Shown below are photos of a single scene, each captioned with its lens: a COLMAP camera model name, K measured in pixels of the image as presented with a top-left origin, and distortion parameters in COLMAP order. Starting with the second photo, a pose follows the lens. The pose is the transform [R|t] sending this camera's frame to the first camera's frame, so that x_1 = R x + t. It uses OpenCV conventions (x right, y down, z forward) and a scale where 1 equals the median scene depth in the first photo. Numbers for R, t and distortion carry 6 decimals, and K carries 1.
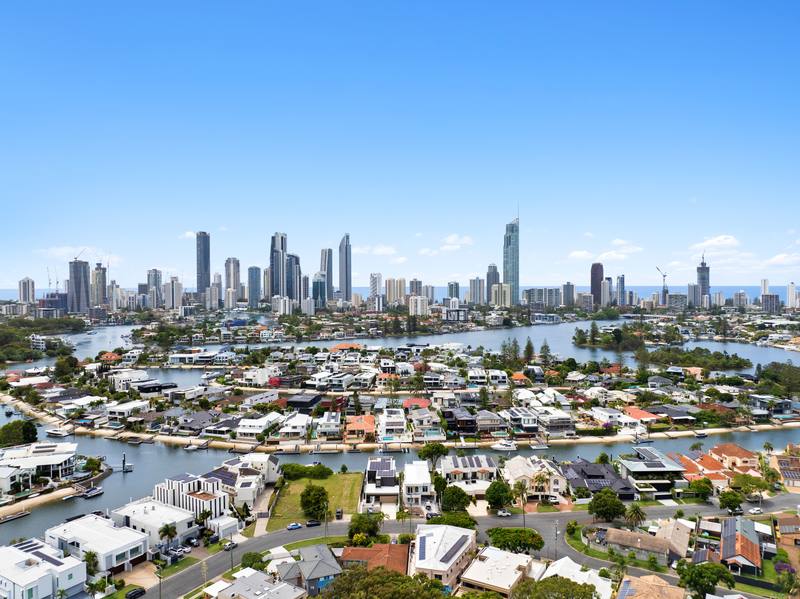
lens RADIAL K [[567.9, 0, 400.0], [0, 567.9, 299.5], [0, 0, 1]] dist [-0.005978, -0.002837]
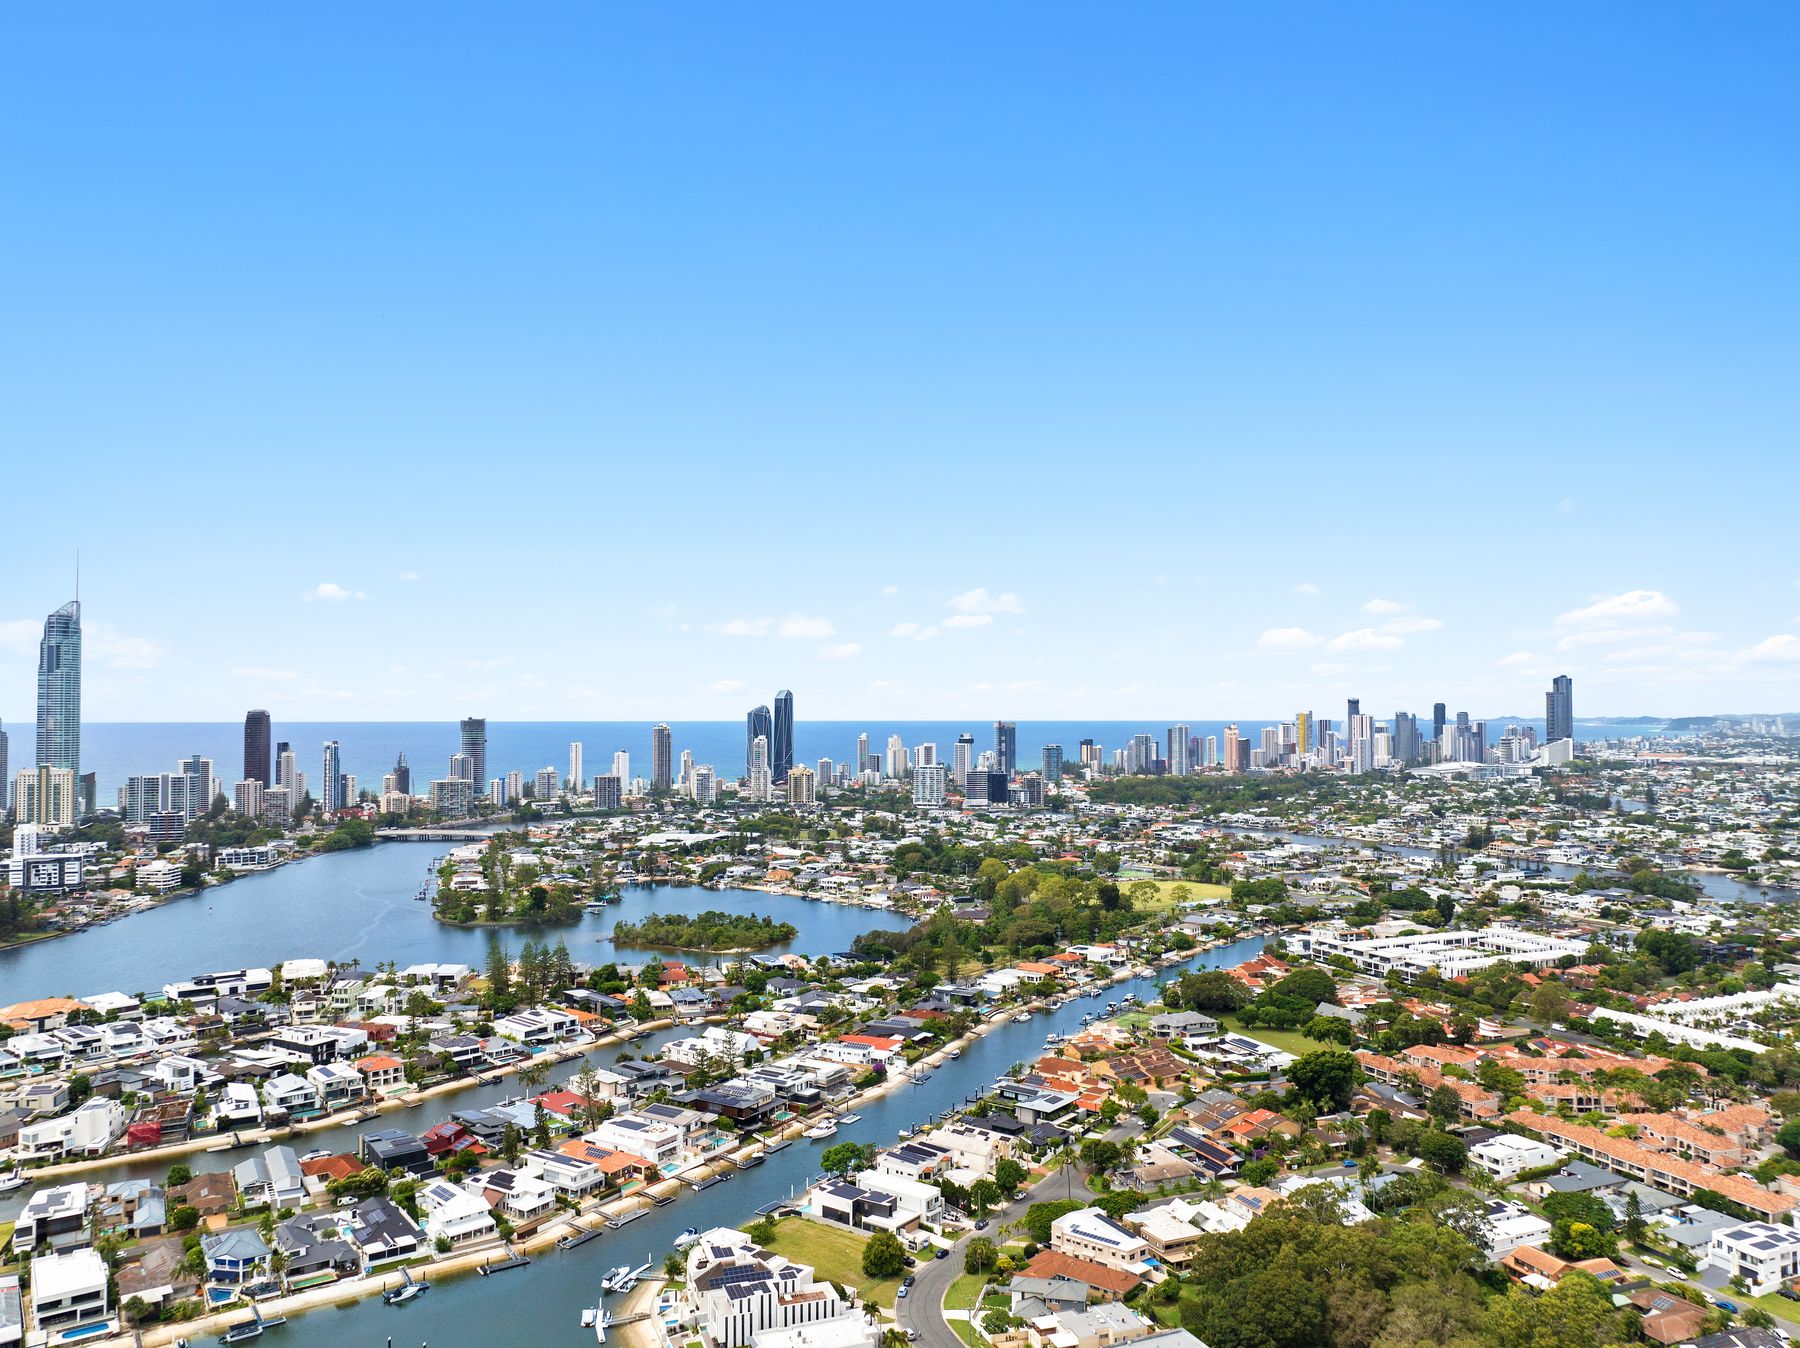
lens RADIAL K [[1277.8, 0, 900.0], [0, 1277.8, 674.0], [0, 0, 1]] dist [-0.005978, -0.002837]
pose [[0.597672, 0.033388, 0.801045, -0.178645], [0.014327, 0.998528, -0.052309, -0.037402], [-0.801612, 0.042741, 0.596314, -0.005324]]
